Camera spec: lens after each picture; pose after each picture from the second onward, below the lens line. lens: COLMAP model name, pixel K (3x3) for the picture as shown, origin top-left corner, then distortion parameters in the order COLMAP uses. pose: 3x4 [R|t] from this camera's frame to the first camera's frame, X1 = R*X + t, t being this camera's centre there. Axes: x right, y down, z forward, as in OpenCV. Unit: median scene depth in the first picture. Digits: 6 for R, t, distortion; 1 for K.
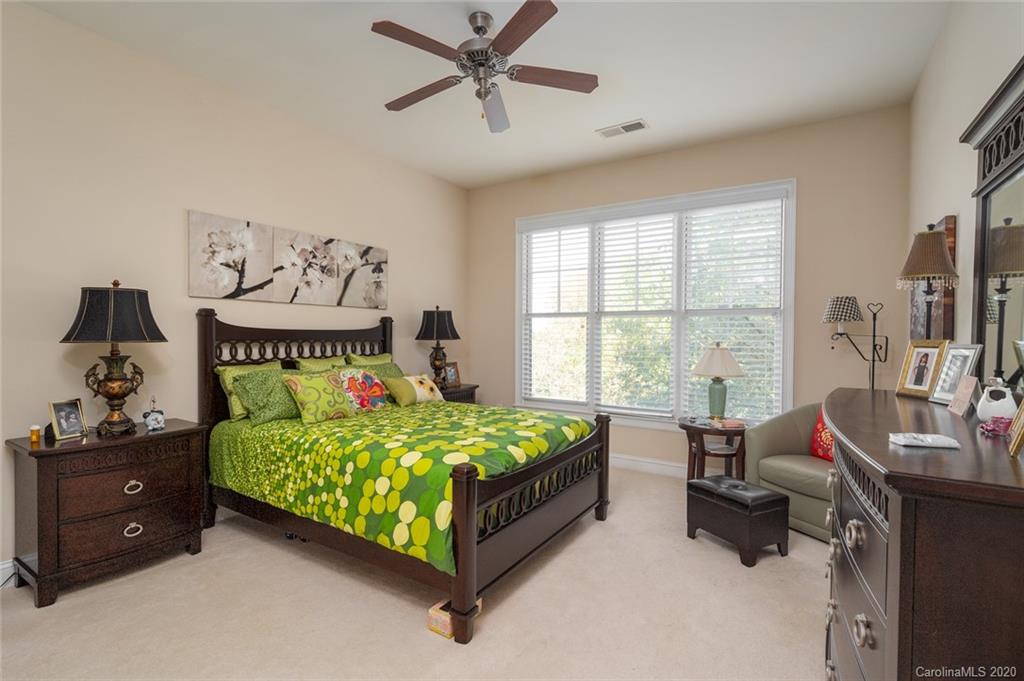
lens RADIAL K [[474.4, 0, 514.0], [0, 474.4, 342.7], [0, 0, 1]] dist [-0.002237, -0.000128]
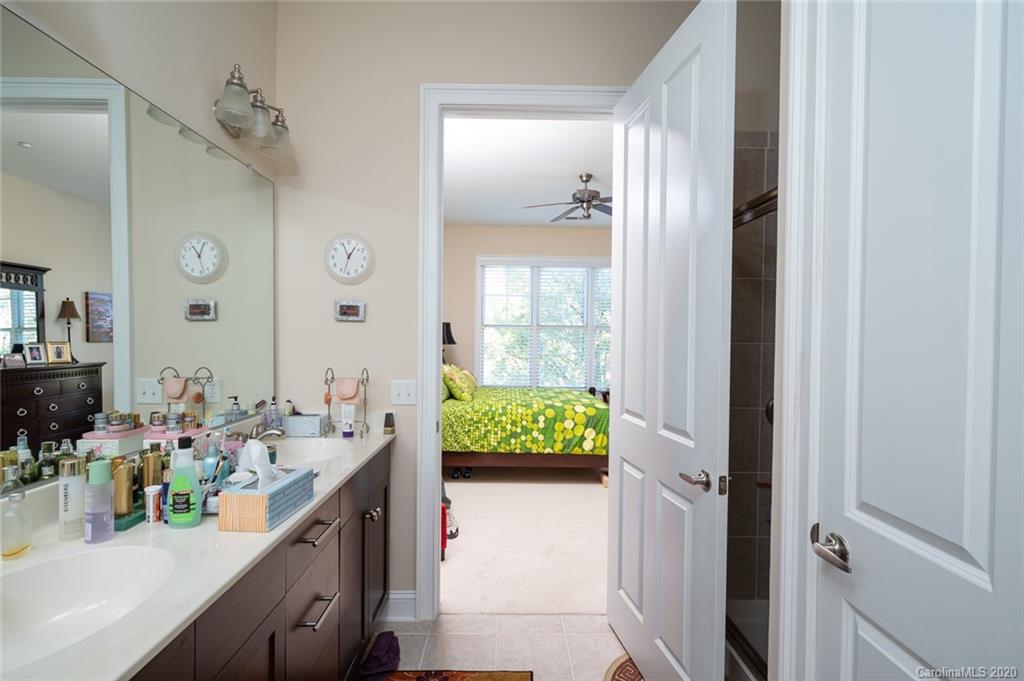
lens RADIAL K [[474.4, 0, 514.0], [0, 474.4, 342.7], [0, 0, 1]] dist [-0.002237, -0.000128]
pose [[0.841279, -0.001890, 0.540598, -1.223038], [0.000536, 0.999996, 0.002661, -0.024334], [-0.540601, -0.001949, 0.841277, -0.393543]]
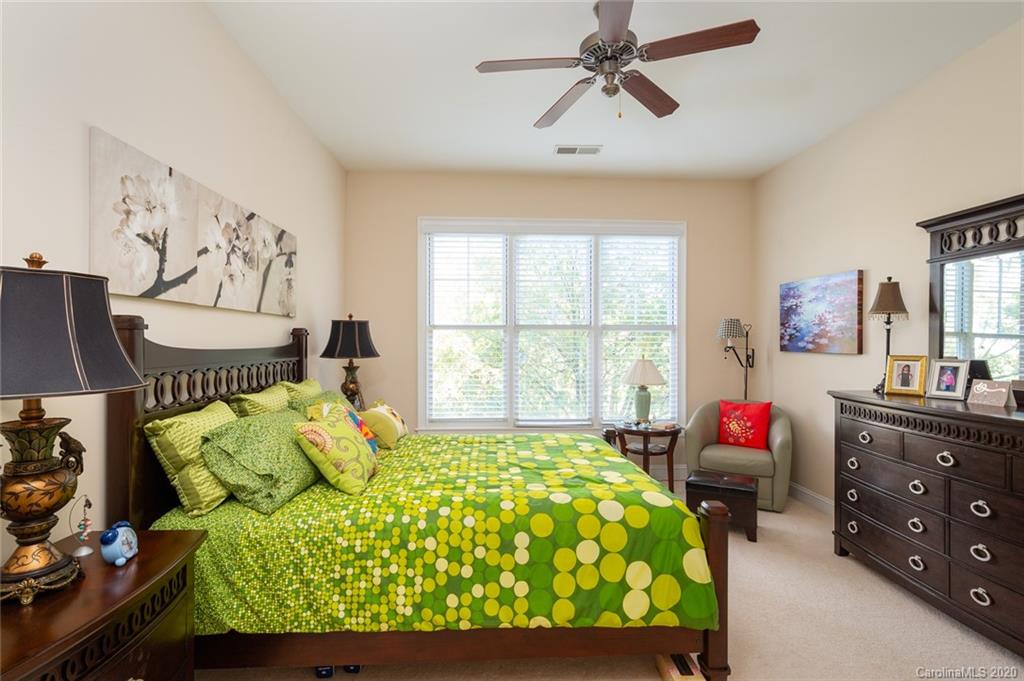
lens RADIAL K [[474.4, 0, 514.0], [0, 474.4, 342.7], [0, 0, 1]] dist [-0.002237, -0.000128]
pose [[0.815917, -0.005753, 0.578141, -0.684057], [0.013118, 0.999877, -0.008564, -0.034729], [-0.578021, 0.014572, 0.815892, 0.345570]]
